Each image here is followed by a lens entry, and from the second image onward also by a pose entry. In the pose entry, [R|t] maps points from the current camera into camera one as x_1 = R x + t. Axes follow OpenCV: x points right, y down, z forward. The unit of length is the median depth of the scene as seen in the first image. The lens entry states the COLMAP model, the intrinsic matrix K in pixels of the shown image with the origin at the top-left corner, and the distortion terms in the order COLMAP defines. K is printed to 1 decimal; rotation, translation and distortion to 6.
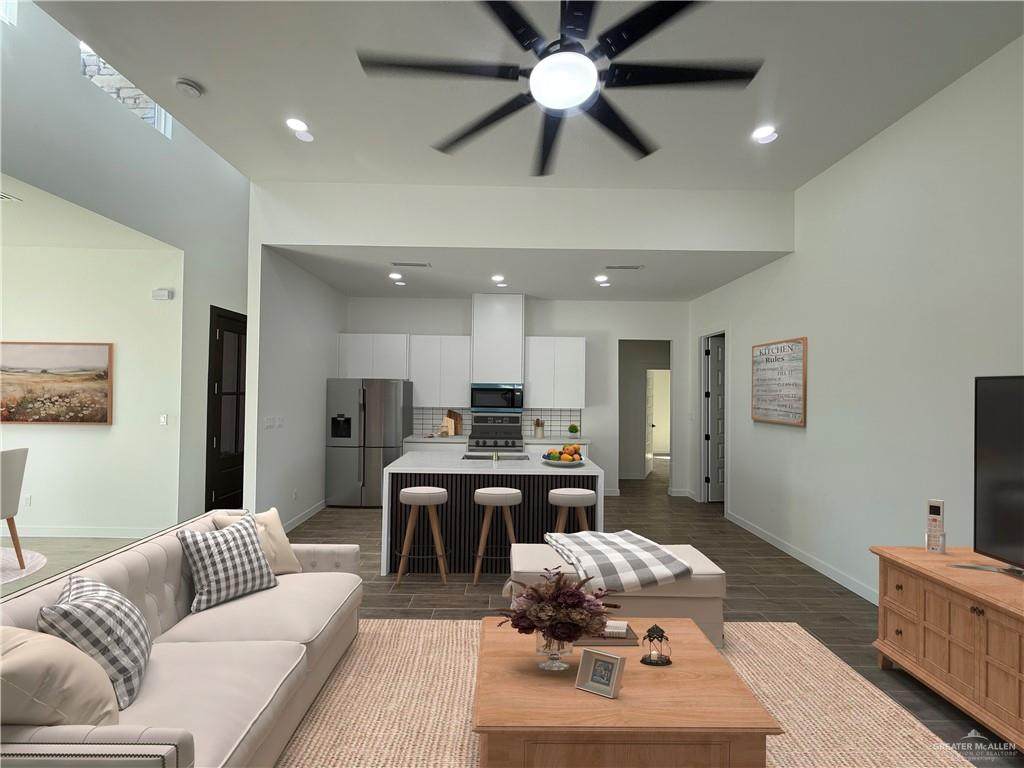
lens RADIAL K [[404.4, 0, 515.7], [0, 404.4, 383.7], [0, 0, 1]] dist [0.000500, 0.000132]
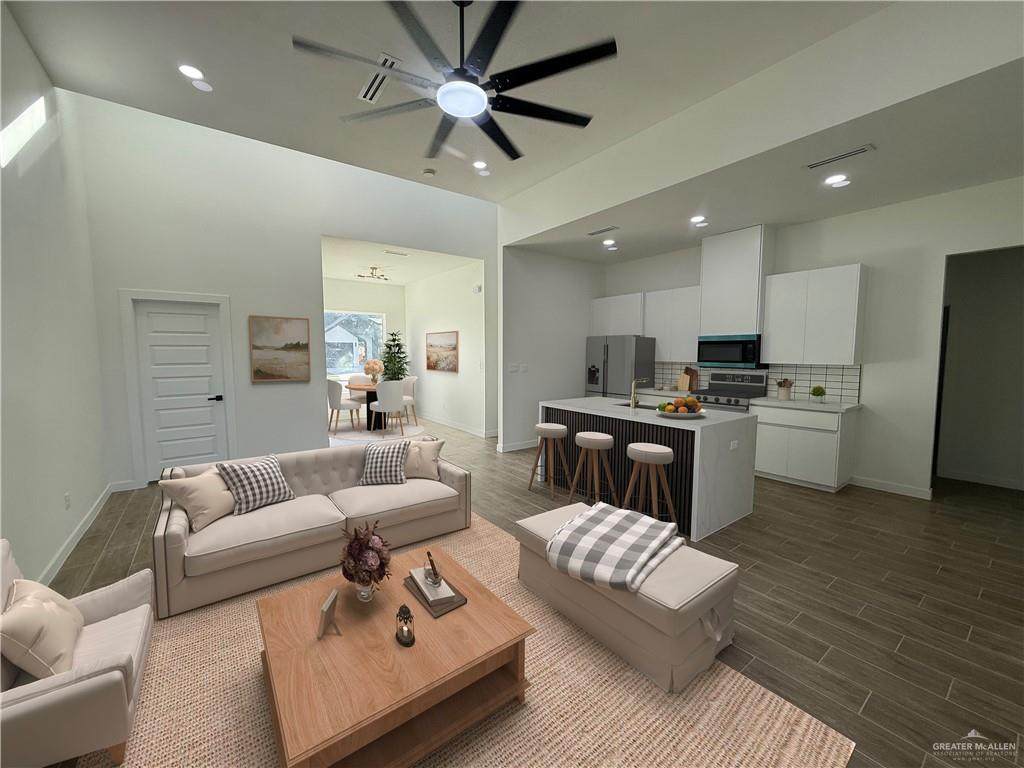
lens RADIAL K [[404.4, 0, 515.7], [0, 404.4, 383.7], [0, 0, 1]] dist [0.000500, 0.000132]
pose [[0.584381, 0.051725, -0.809829, 0.585052], [0.024987, 0.996346, 0.081669, 0.031484], [0.811094, -0.067961, 0.580954, 0.134145]]
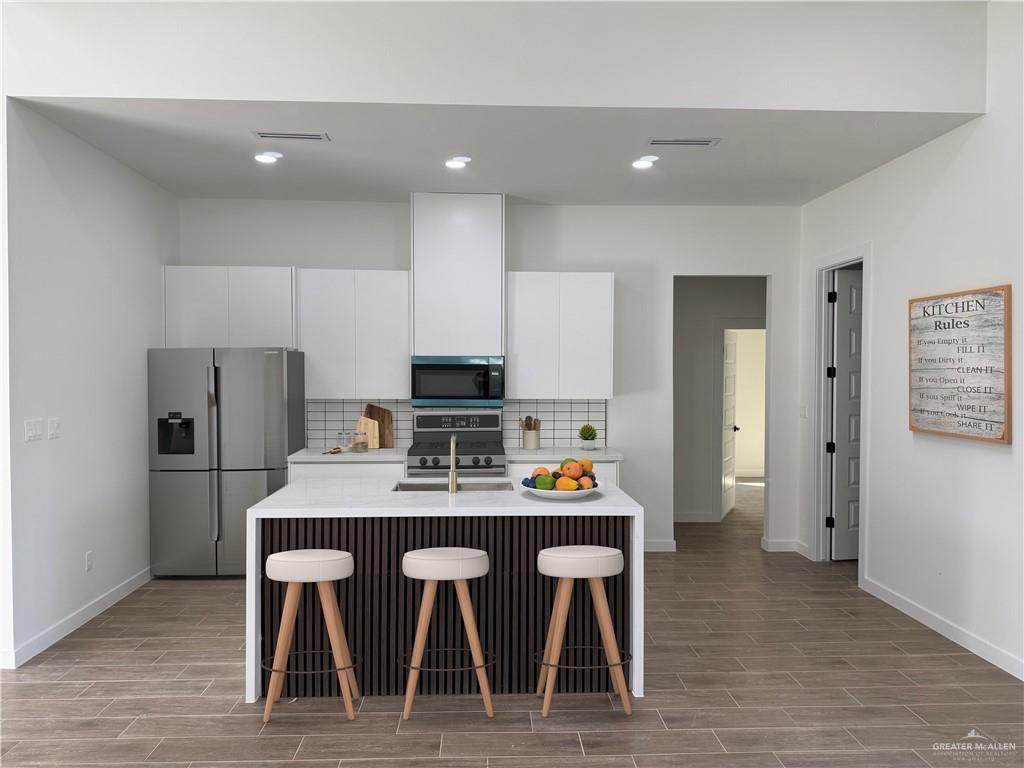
lens RADIAL K [[717.2, 0, 512.0], [0, 717.2, 384.0], [0, 0, 1]] dist [0.006347, -0.005439]
pose [[0.999706, -0.006450, 0.023352, 0.006449], [0.005491, 0.999147, 0.040937, -0.001328], [-0.023596, -0.040797, 0.998889, 0.010715]]
